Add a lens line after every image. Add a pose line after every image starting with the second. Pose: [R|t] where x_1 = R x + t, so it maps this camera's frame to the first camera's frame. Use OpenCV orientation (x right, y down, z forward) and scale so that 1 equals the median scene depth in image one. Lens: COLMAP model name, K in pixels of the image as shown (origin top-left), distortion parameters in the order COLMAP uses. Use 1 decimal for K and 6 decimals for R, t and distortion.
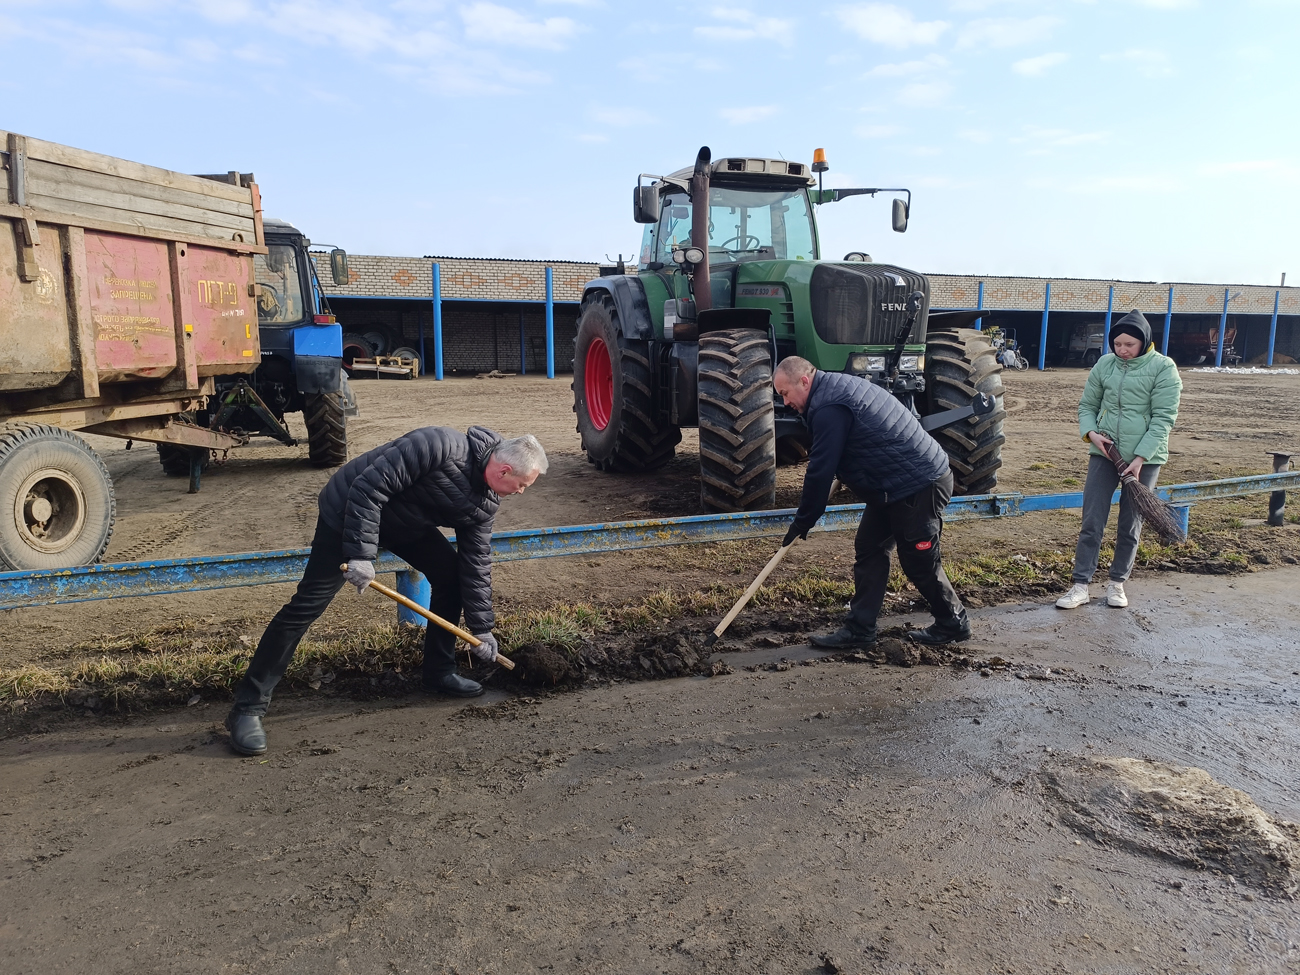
lens RADIAL K [[910.2, 0, 646.4], [0, 910.2, 490.1], [0, 0, 1]] dist [0.010689, -0.001886]
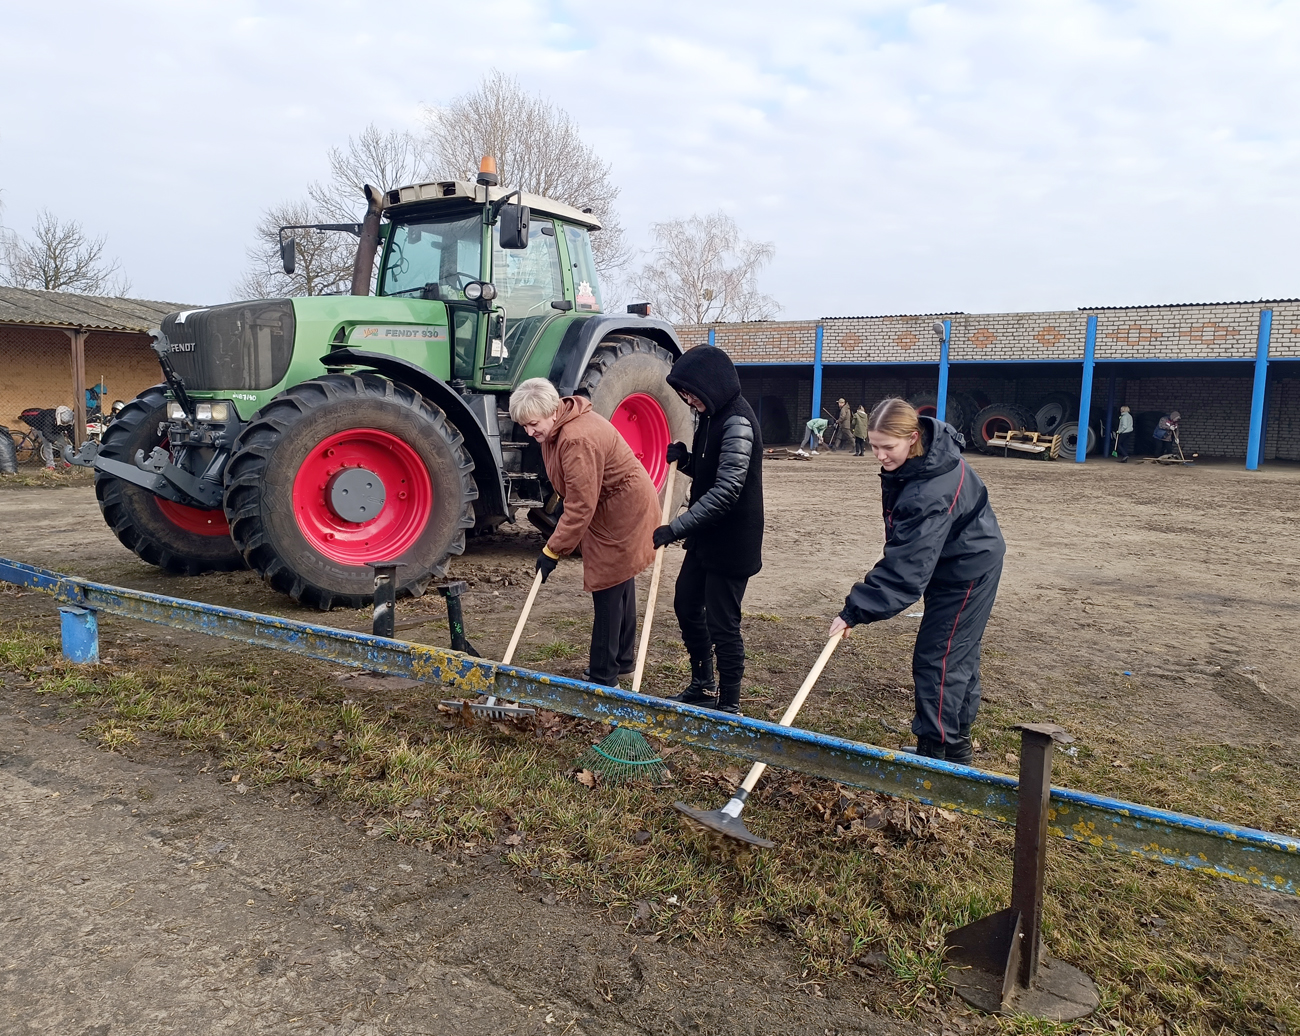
lens RADIAL K [[997.8, 0, 649.1], [0, 997.8, 519.9], [0, 0, 1]] dist [0.010913, 0.003077]
pose [[0.534608, 0.104359, -0.838632, 0.307888], [-0.149891, 0.988322, 0.027434, -0.040111], [0.831701, 0.111037, 0.544007, 0.226334]]
